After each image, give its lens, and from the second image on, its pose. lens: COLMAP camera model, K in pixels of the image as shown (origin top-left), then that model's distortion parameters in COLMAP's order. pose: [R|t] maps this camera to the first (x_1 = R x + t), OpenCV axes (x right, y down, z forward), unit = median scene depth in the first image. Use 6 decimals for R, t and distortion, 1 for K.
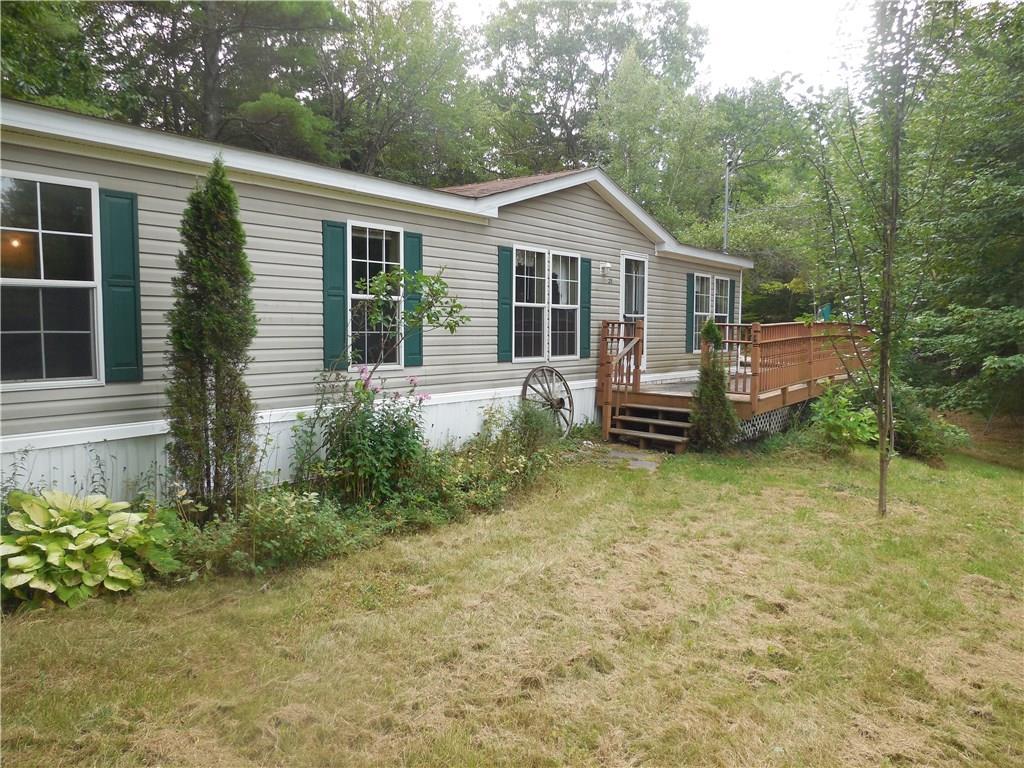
lens RADIAL K [[761.6, 0, 511.6], [0, 761.6, 383.0], [0, 0, 1]] dist [-0.029418, 0.018488]
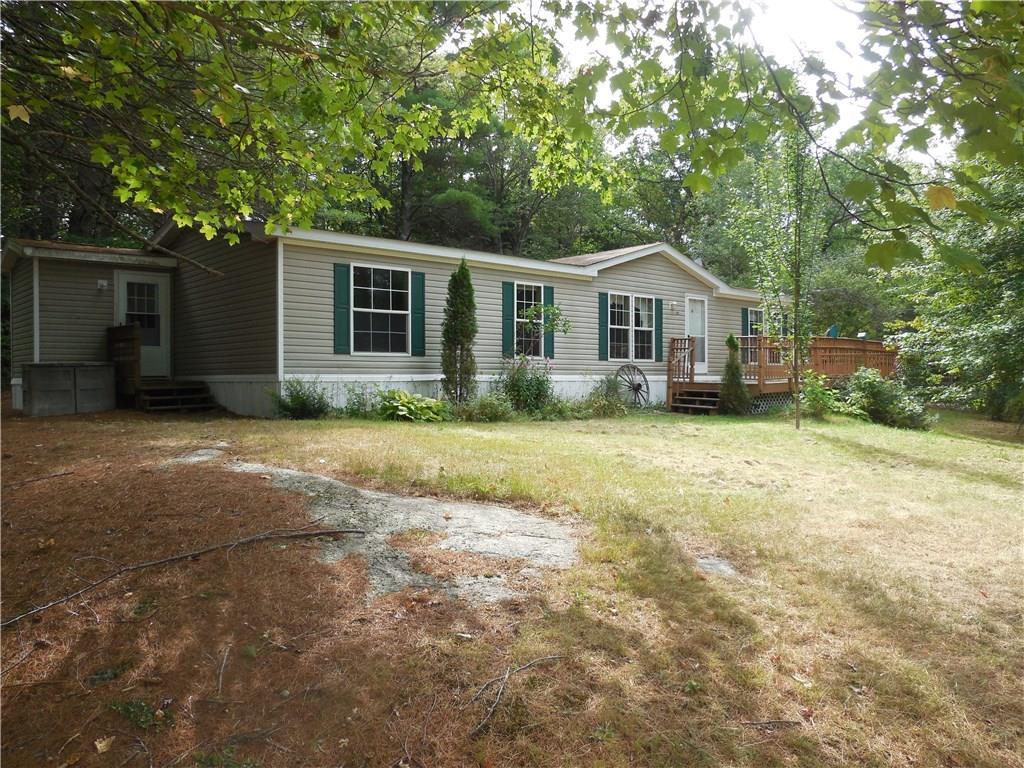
lens RADIAL K [[756.1, 0, 511.9], [0, 756.1, 382.6], [0, 0, 1]] dist [0.012595, 0.000173]
pose [[0.980926, -0.004857, -0.194321, 0.115008], [-0.007996, 0.997834, -0.065301, 0.130138], [0.194217, 0.065609, 0.978762, -0.665892]]
